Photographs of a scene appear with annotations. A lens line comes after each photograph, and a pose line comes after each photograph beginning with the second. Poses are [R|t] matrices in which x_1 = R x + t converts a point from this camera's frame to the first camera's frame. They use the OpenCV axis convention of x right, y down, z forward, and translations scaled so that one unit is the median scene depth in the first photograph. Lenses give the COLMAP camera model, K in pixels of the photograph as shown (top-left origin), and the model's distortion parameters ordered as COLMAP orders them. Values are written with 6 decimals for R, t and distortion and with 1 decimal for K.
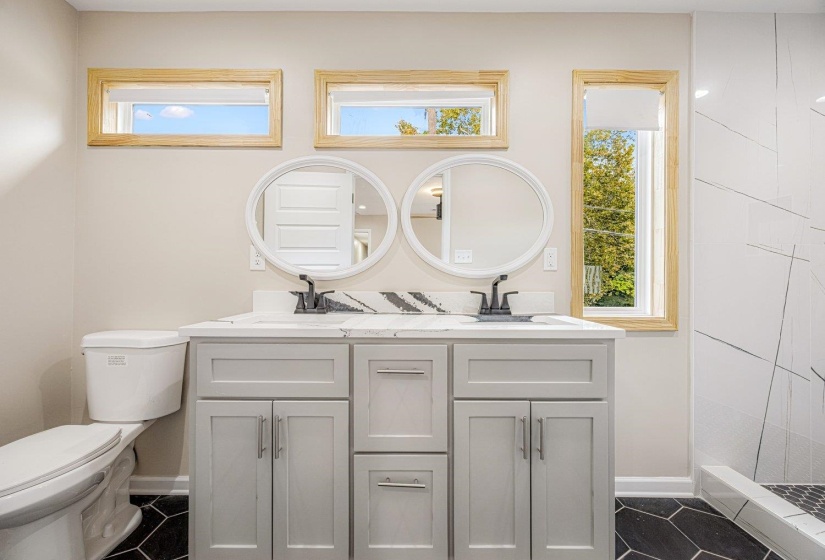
lens RADIAL K [[309.6, 0, 409.7], [0, 309.6, 278.8], [0, 0, 1]] dist [-0.006718, 0.000150]
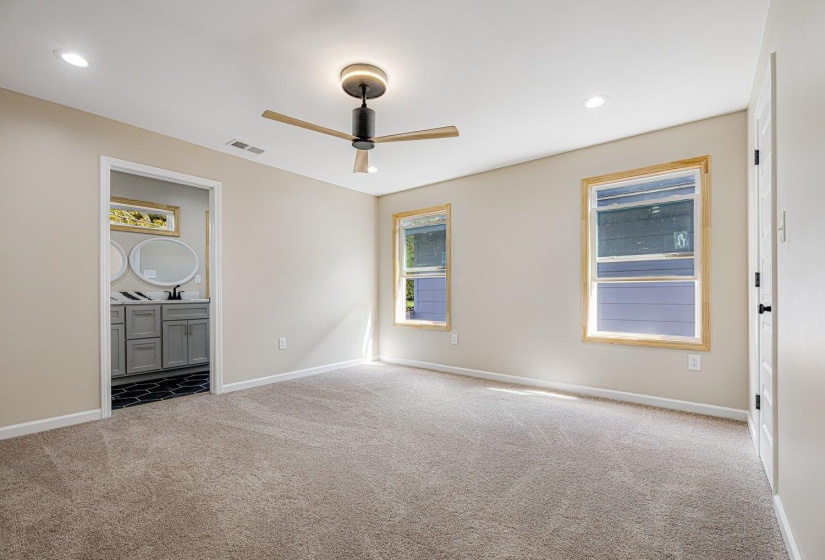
lens RADIAL K [[377.0, 0, 413.6], [0, 377.0, 292.6], [0, 0, 1]] dist [0.002924, 0.000690]
pose [[0.651774, -0.006878, 0.758382, -0.838710], [0.003673, 0.999976, 0.005913, 0.039878], [-0.758404, -0.001069, 0.651784, -2.647364]]
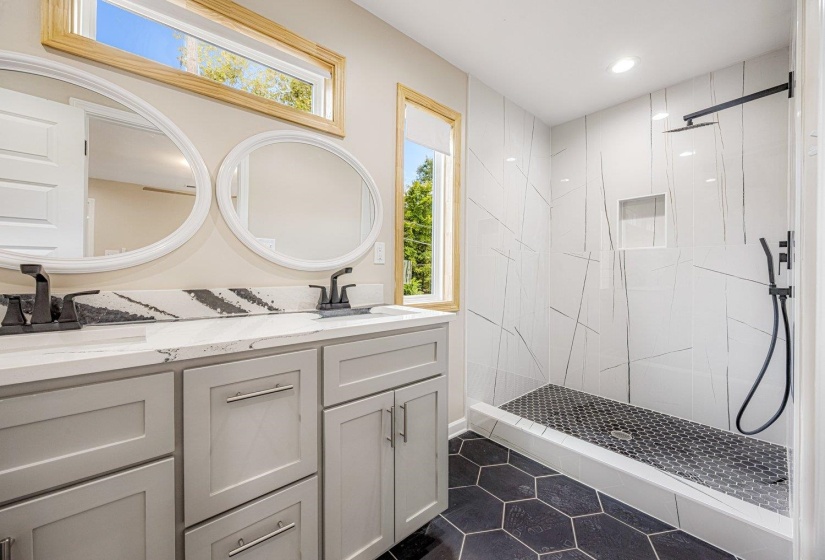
lens RADIAL K [[309.6, 0, 406.7], [0, 309.6, 274.2], [0, 0, 1]] dist [-0.006718, 0.000150]
pose [[0.764769, -0.005576, 0.644280, -0.166030], [-0.002738, 0.999925, 0.011905, -0.003649], [-0.644299, -0.010868, 0.764697, 0.125390]]
